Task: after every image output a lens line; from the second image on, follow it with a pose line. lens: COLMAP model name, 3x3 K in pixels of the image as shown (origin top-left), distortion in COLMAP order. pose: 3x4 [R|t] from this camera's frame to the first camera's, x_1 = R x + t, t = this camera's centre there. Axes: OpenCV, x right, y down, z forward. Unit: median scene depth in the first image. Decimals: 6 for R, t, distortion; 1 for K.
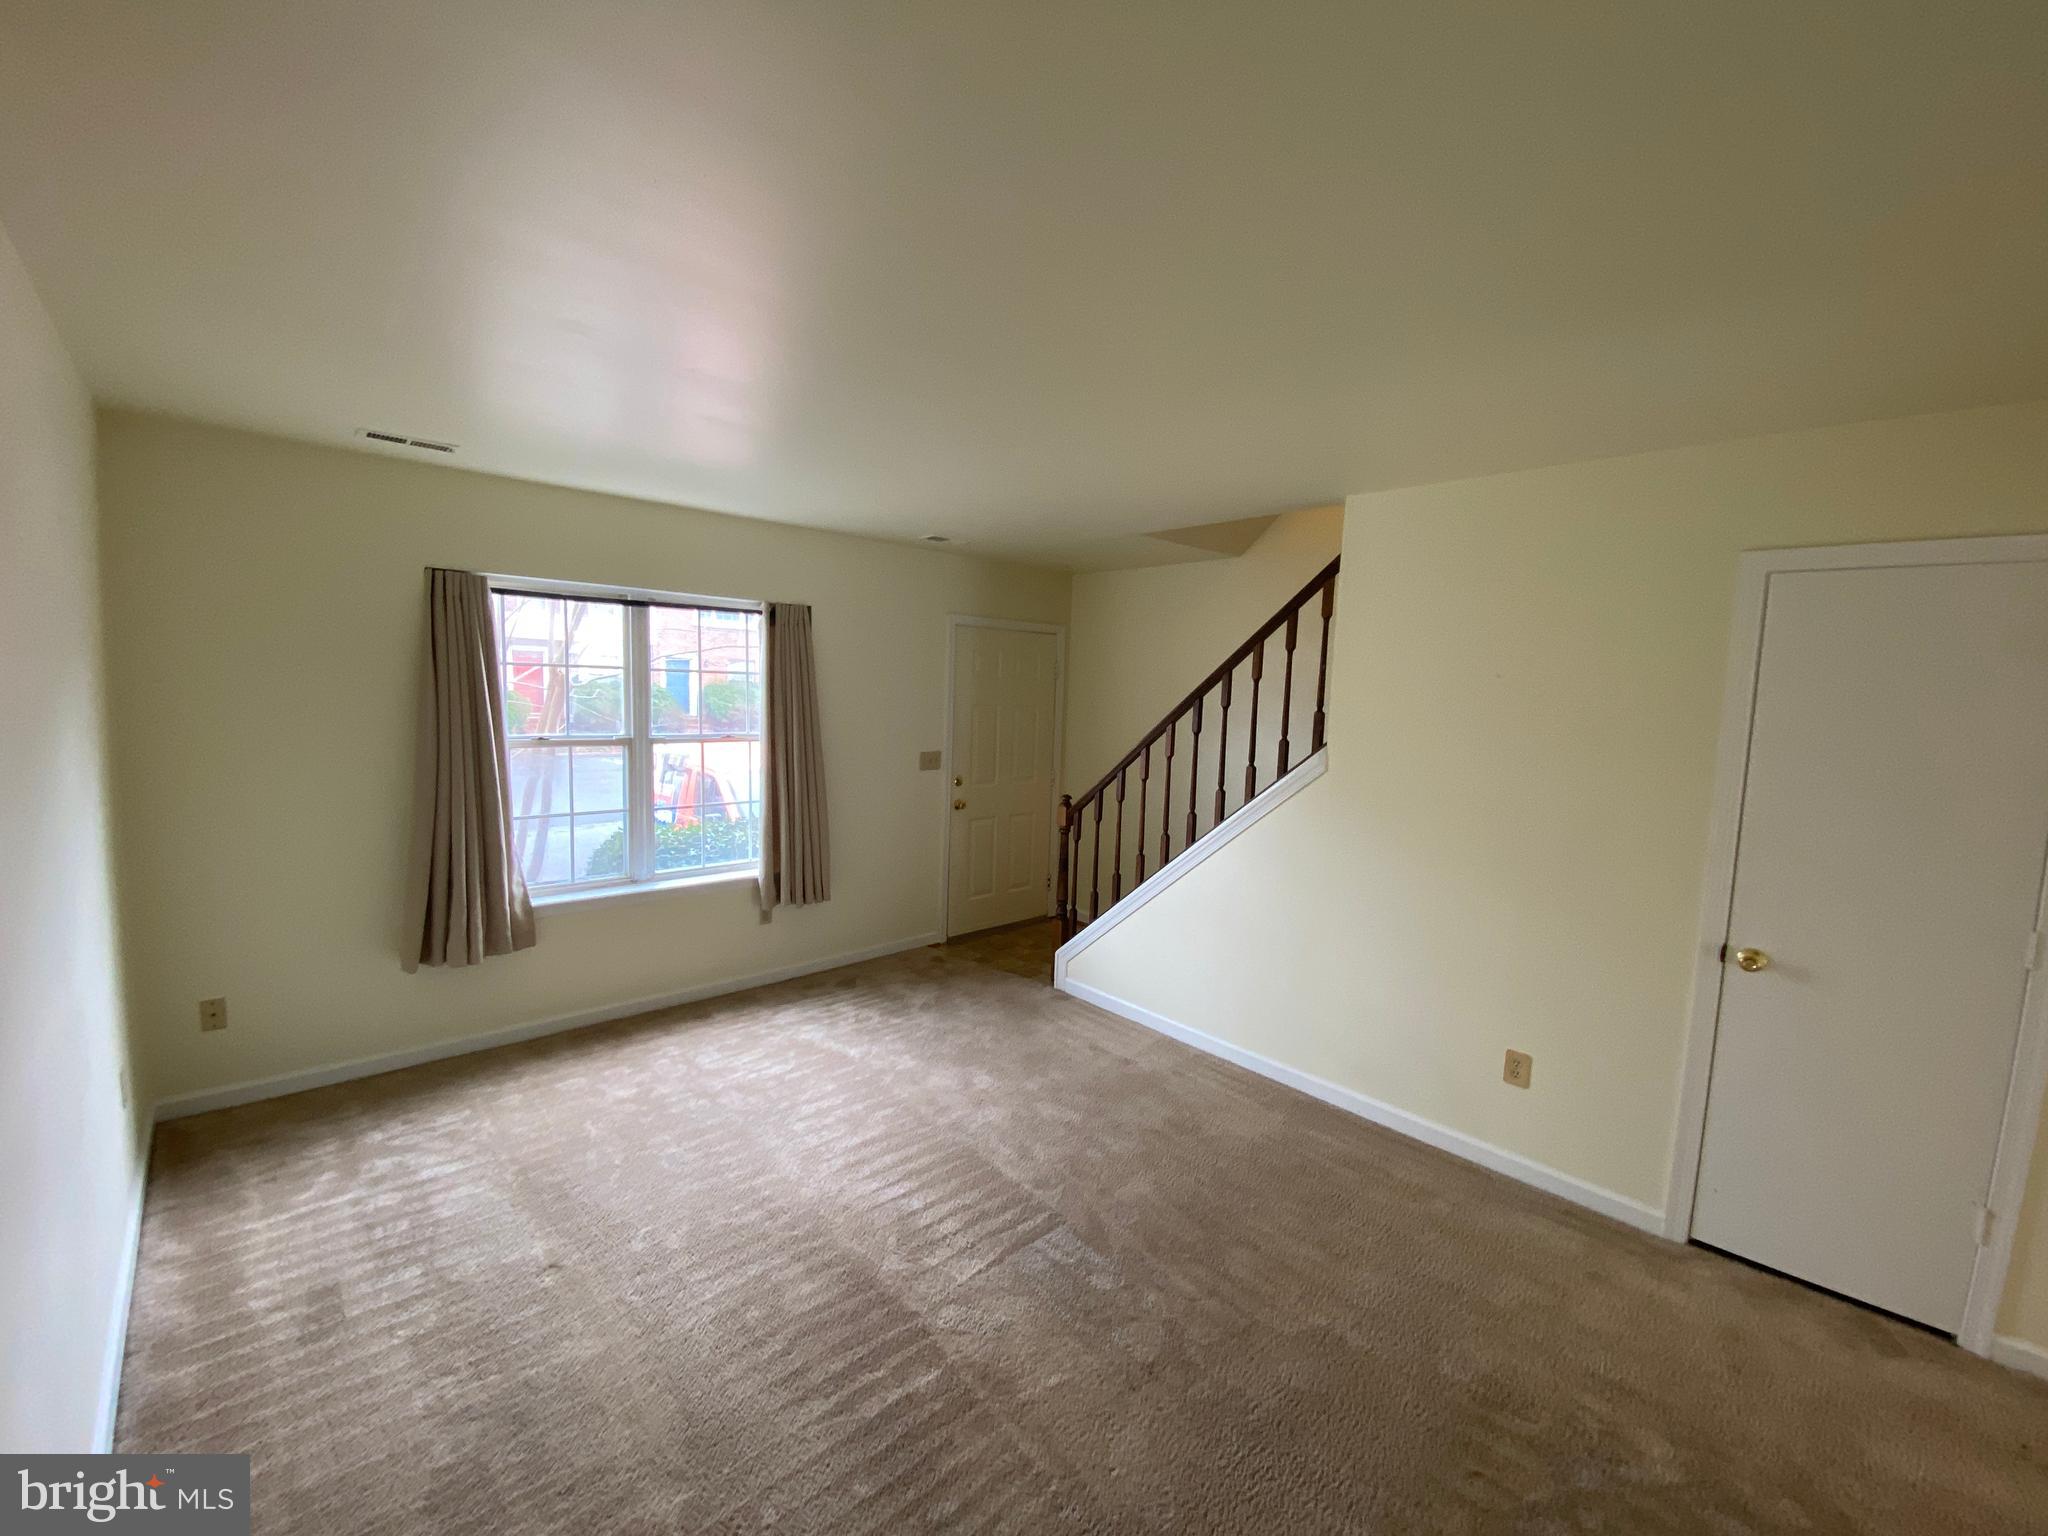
lens RADIAL K [[825.9, 0, 1020.2], [0, 825.9, 769.3], [0, 0, 1]] dist [-0.002509, -0.008490]
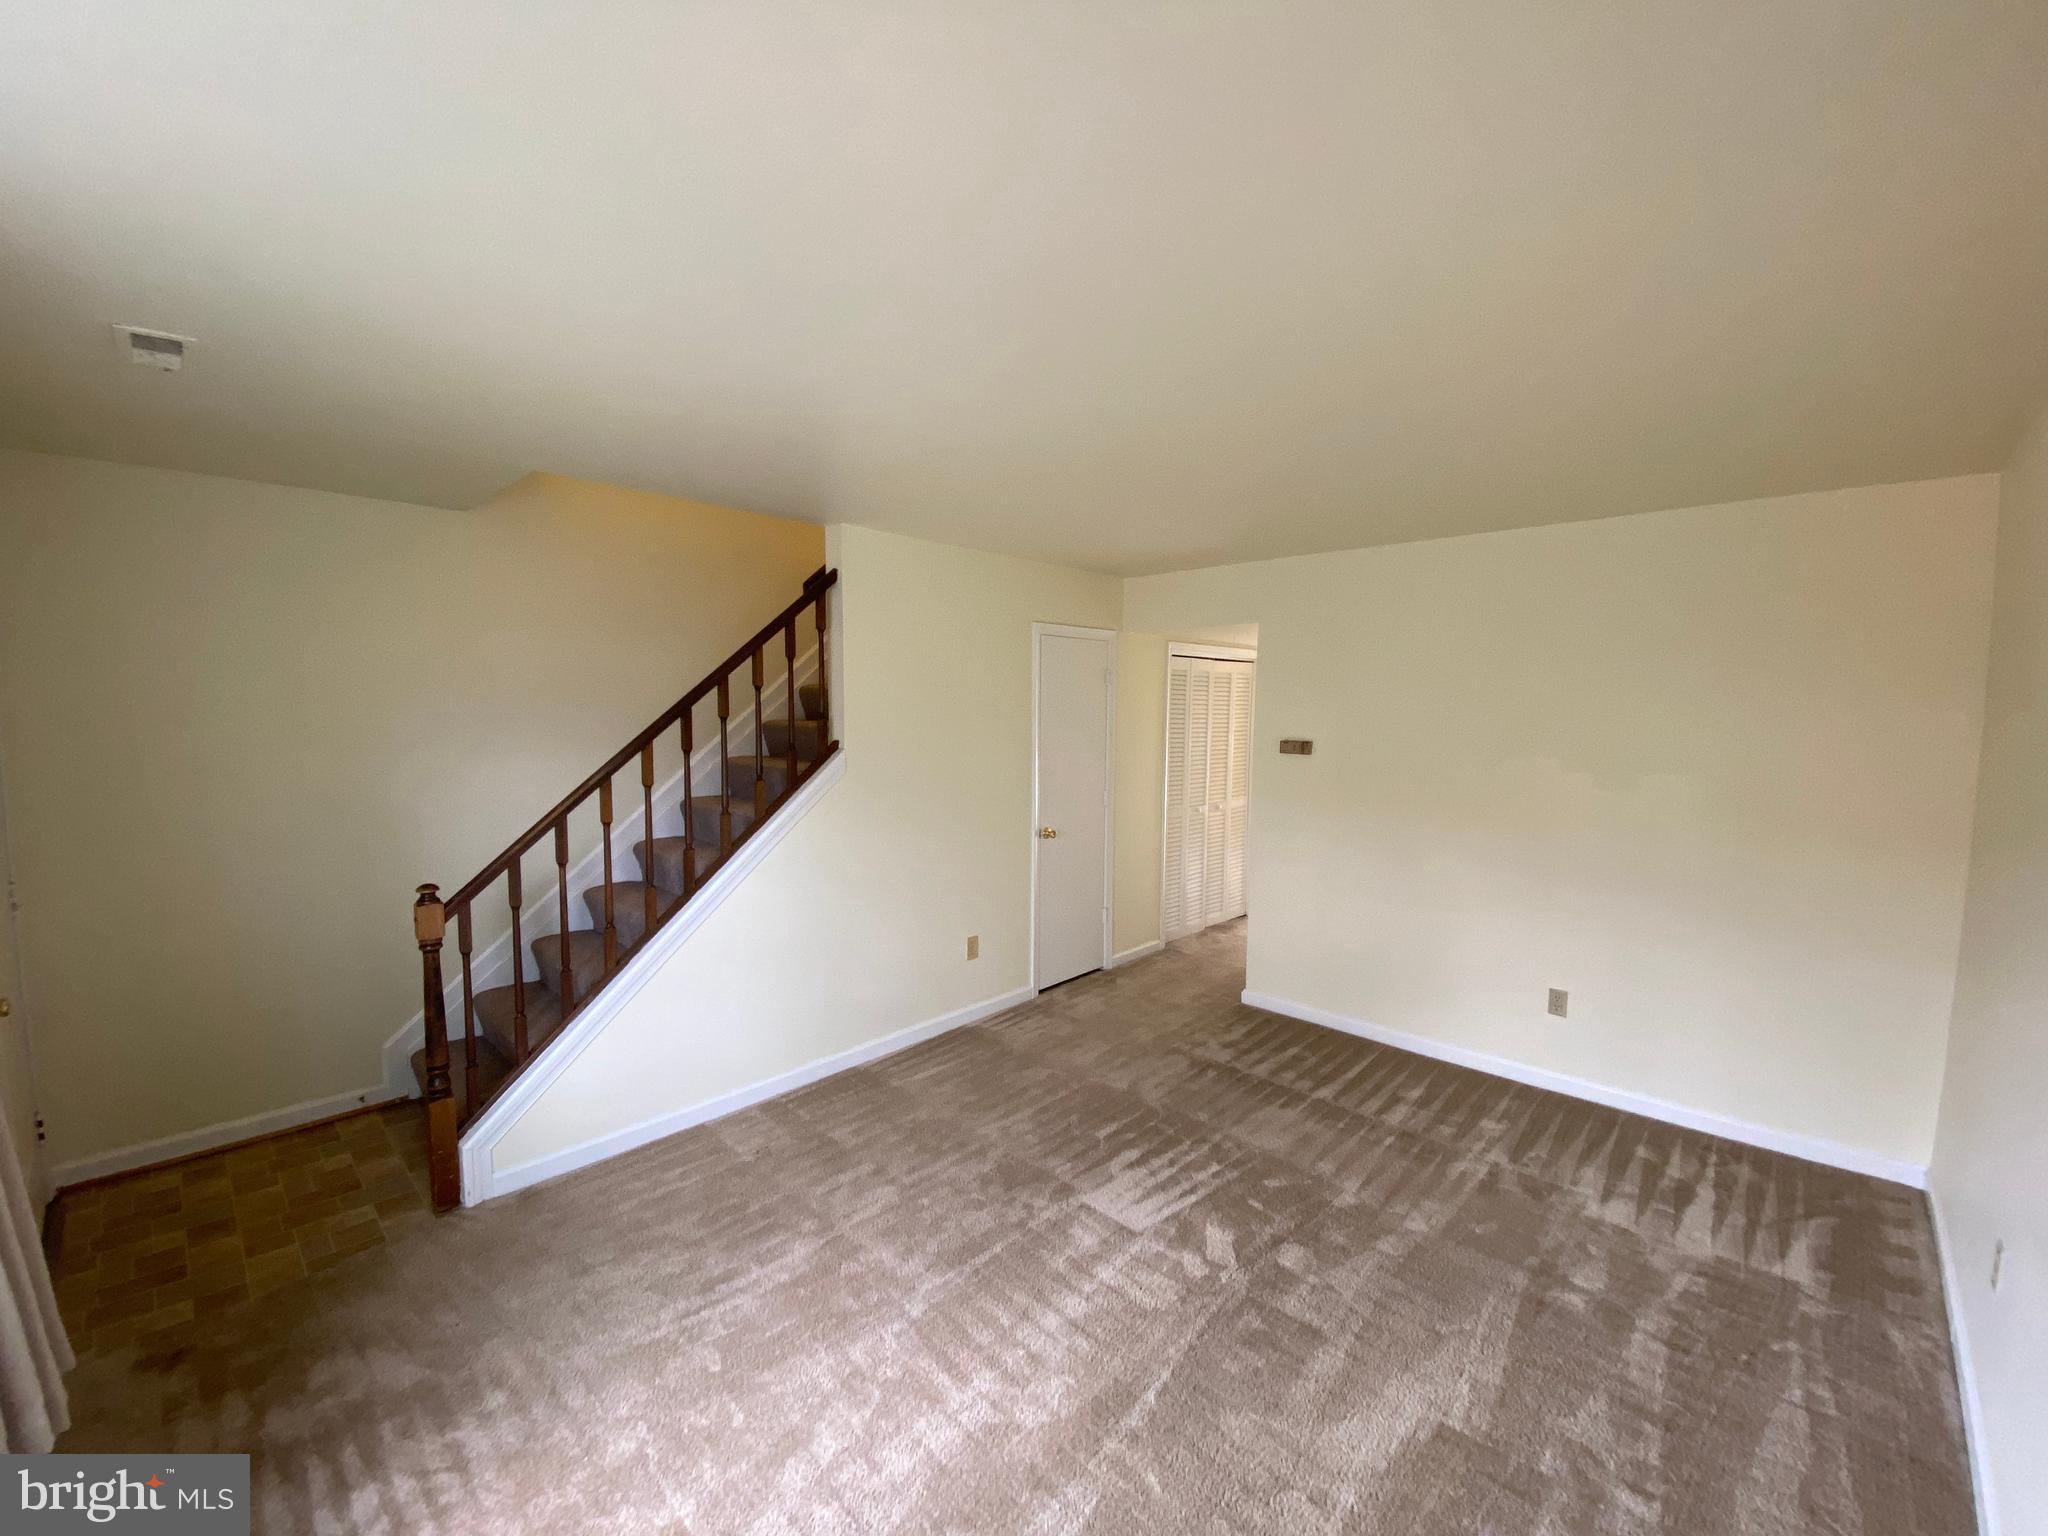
lens RADIAL K [[825.9, 0, 1034.3], [0, 825.9, 770.9], [0, 0, 1]] dist [-0.002509, -0.008490]
pose [[-0.068641, -0.120101, 0.990386, -0.694161], [0.085971, 0.988322, 0.125810, -0.109233], [-0.993930, 0.093780, -0.057514, 0.774489]]
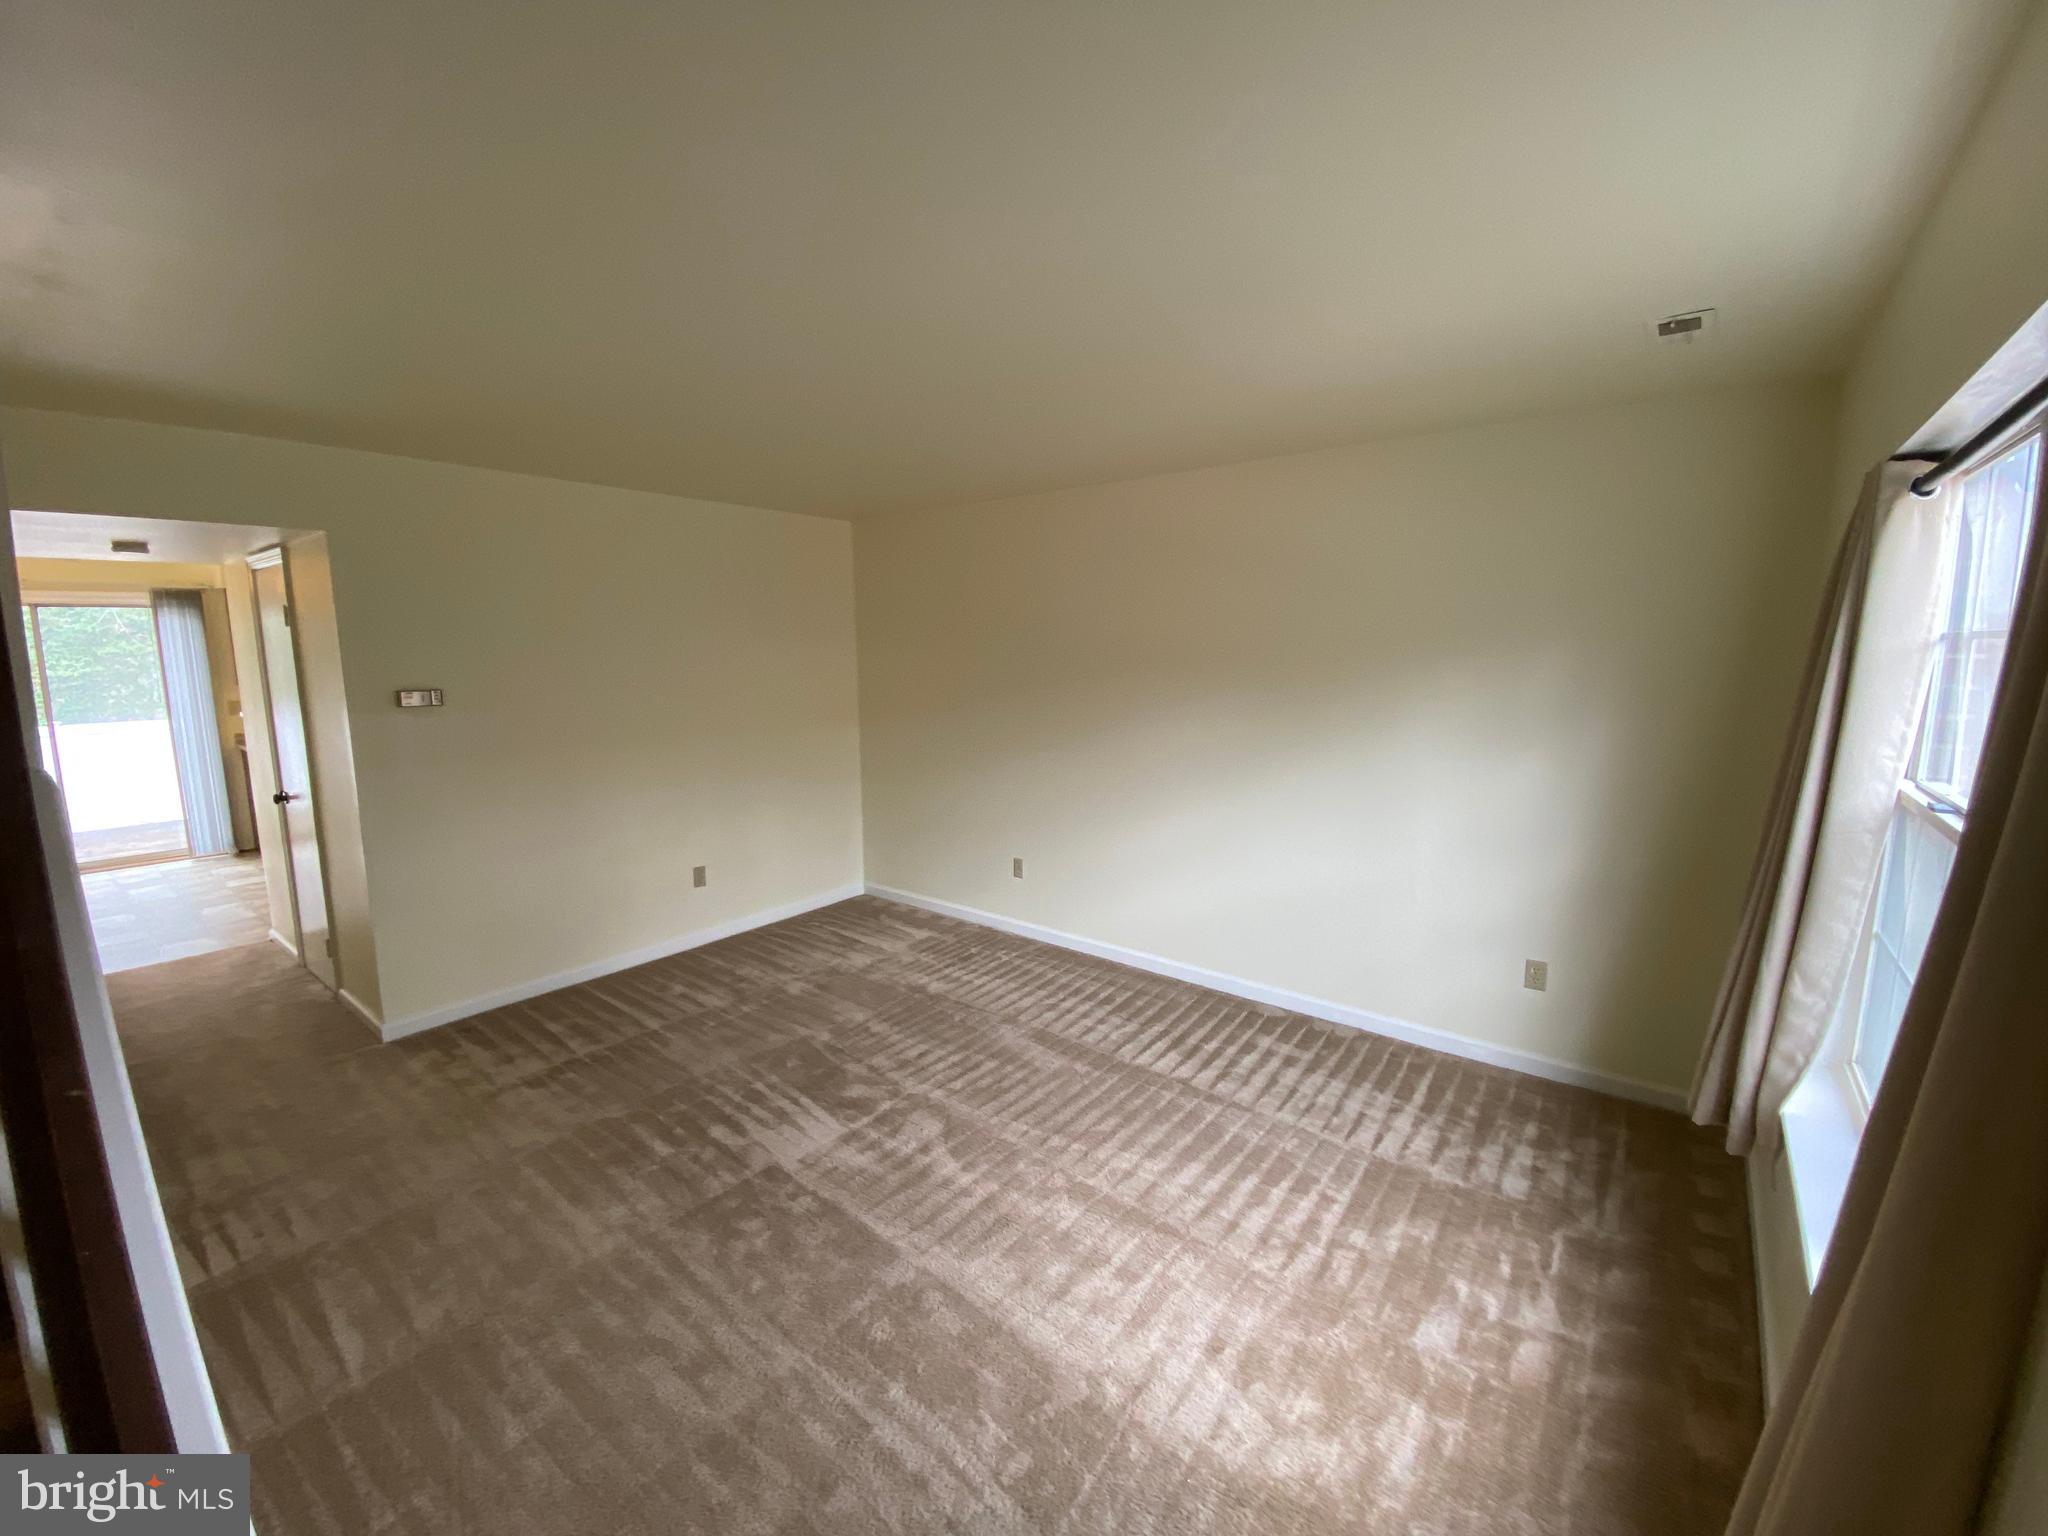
lens RADIAL K [[825.9, 0, 1009.2], [0, 825.9, 766.4], [0, 0, 1]] dist [-0.002509, -0.008490]
pose [[-0.988887, -0.011385, -0.148232, -0.050196], [-0.047383, 0.969202, 0.241665, -0.156828], [0.140915, 0.246003, -0.958971, 1.400157]]
